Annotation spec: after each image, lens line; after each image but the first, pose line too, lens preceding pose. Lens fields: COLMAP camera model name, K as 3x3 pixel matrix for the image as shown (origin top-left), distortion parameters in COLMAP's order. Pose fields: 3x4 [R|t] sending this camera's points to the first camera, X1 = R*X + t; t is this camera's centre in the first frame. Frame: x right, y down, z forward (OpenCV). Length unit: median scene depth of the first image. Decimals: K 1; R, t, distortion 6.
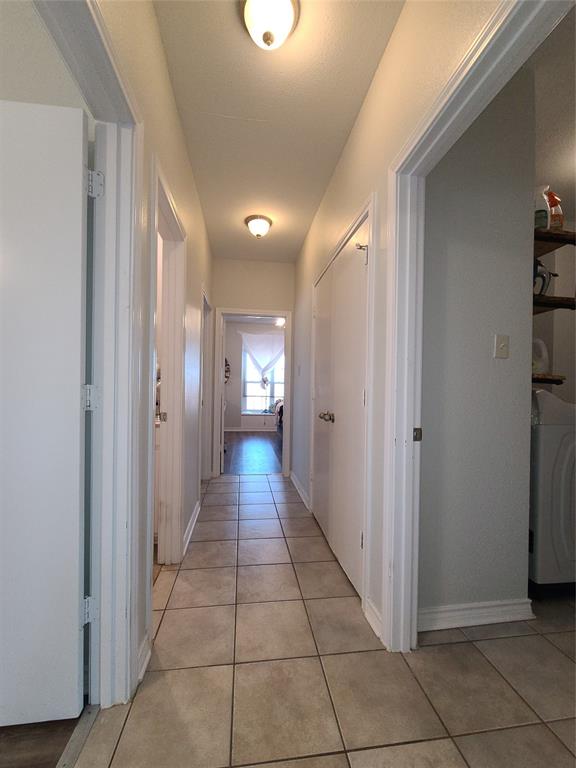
lens RADIAL K [[314.5, 0, 284.4], [0, 314.5, 390.1], [0, 0, 1]] dist [-0.002230, -0.000425]
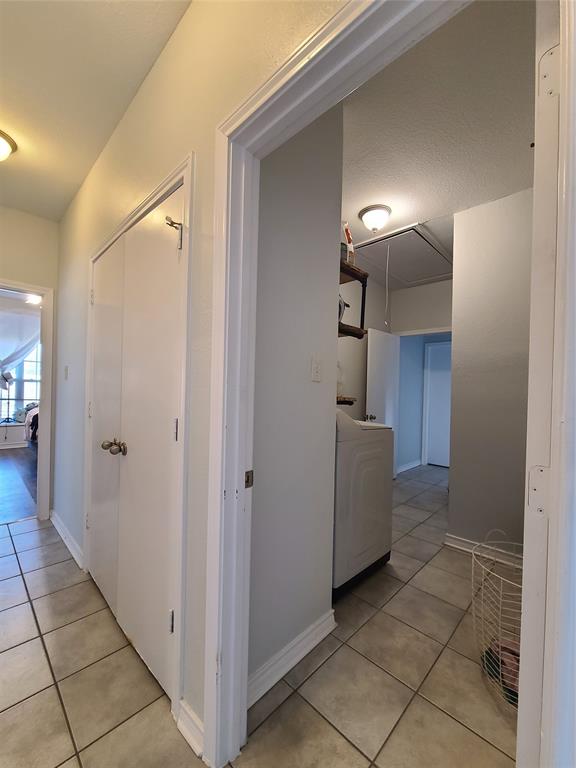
lens RADIAL K [[314.5, 0, 284.4], [0, 314.5, 390.1], [0, 0, 1]] dist [-0.002230, -0.000425]
pose [[0.790285, 0.000477, 0.612739, 0.001440], [-0.008272, 0.999917, 0.009890, -0.058068], [-0.612684, -0.012885, 0.790223, 0.191174]]
